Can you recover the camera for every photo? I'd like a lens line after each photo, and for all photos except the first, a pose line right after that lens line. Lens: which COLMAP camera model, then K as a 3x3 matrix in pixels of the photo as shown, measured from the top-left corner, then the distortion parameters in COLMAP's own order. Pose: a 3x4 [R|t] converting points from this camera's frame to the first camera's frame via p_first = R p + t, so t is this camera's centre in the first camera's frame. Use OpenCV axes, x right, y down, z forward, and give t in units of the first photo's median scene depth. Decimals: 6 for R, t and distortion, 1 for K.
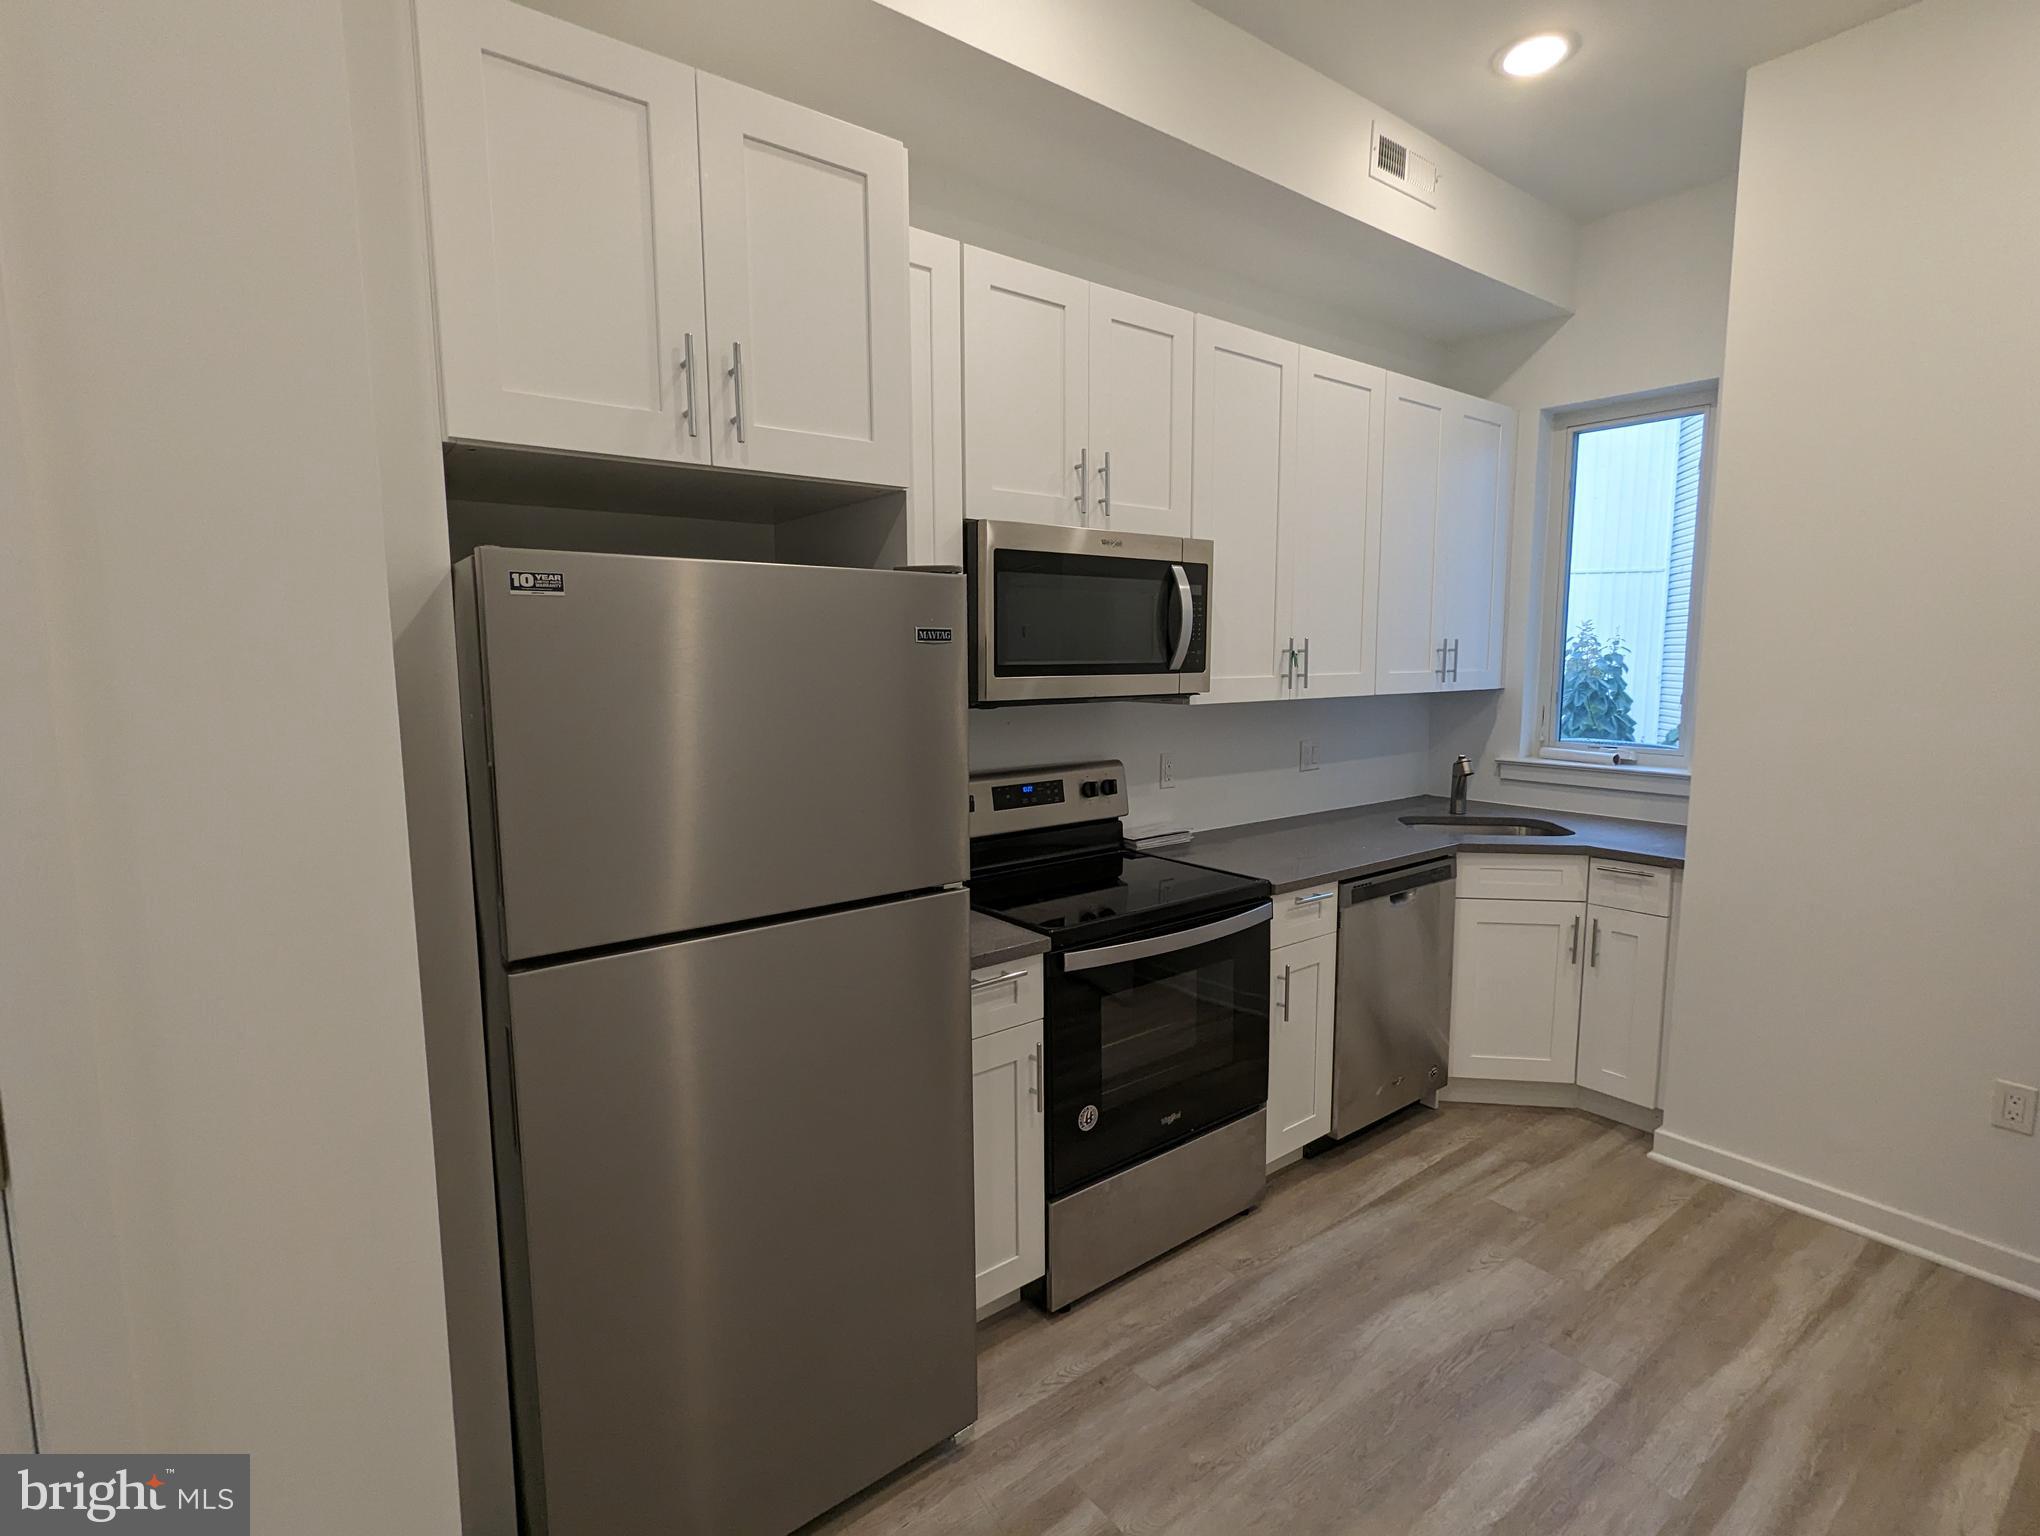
lens RADIAL K [[968.8, 0, 1016.0], [0, 968.8, 766.5], [0, 0, 1]] dist [0.000412, 0.000770]
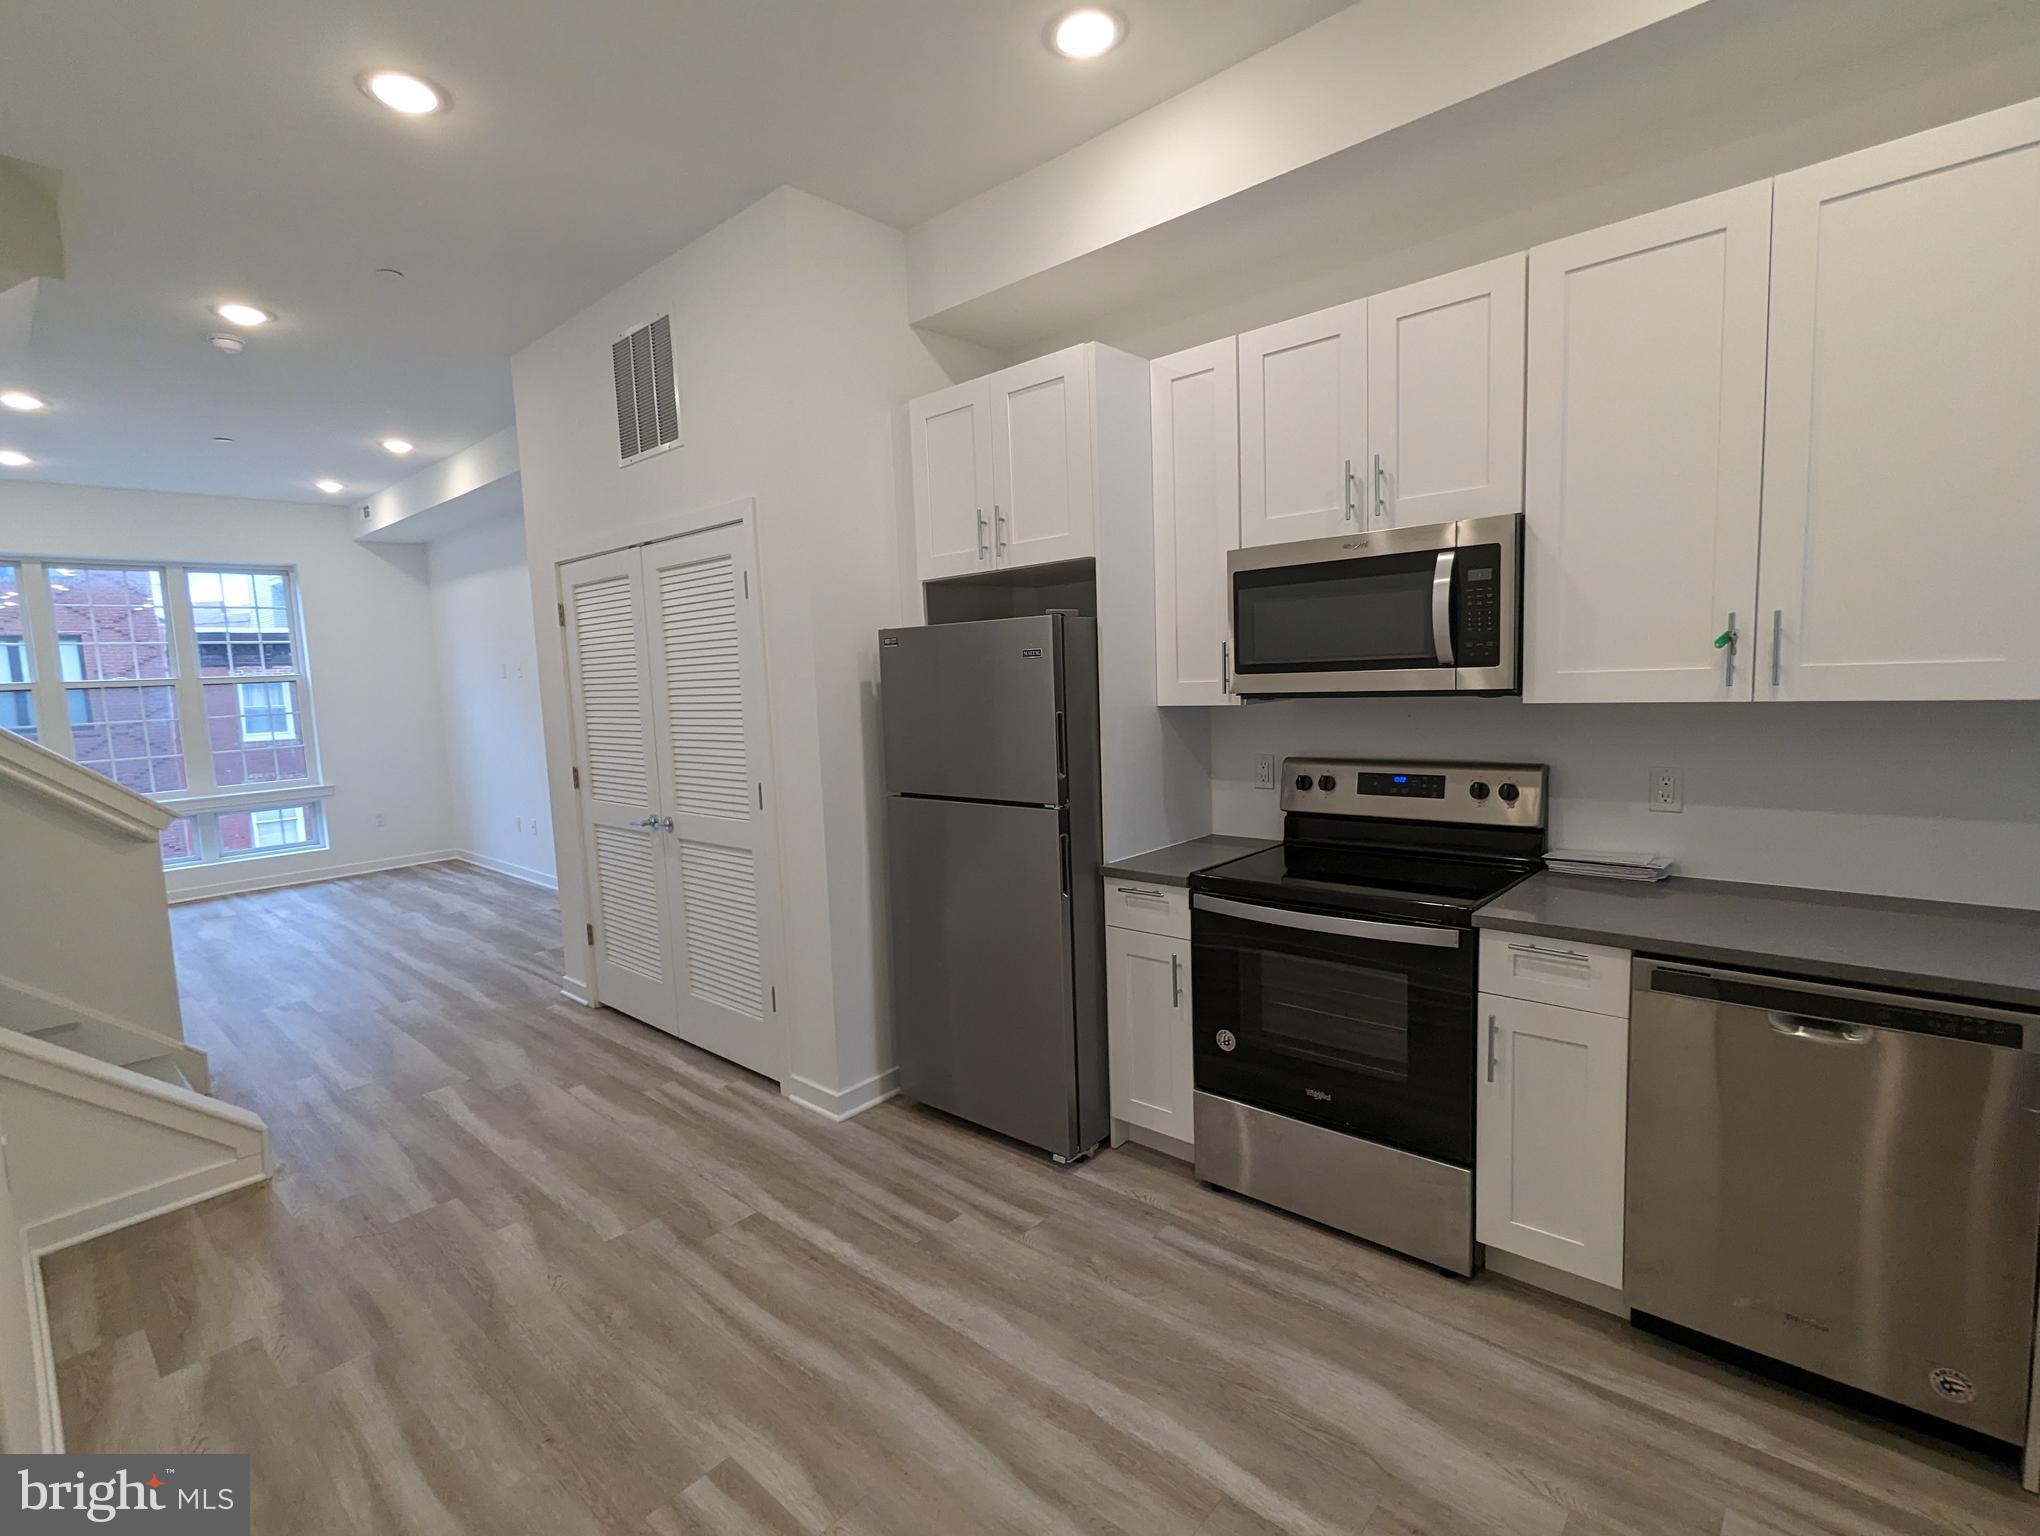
lens RADIAL K [[968.8, 0, 1014.2], [0, 968.8, 761.8], [0, 0, 1]] dist [0.000412, 0.000770]
pose [[0.183822, 0.089728, -0.978856, 1.102744], [-0.073714, 0.994279, 0.077298, -0.052472], [0.980192, 0.057946, 0.189384, 0.461930]]
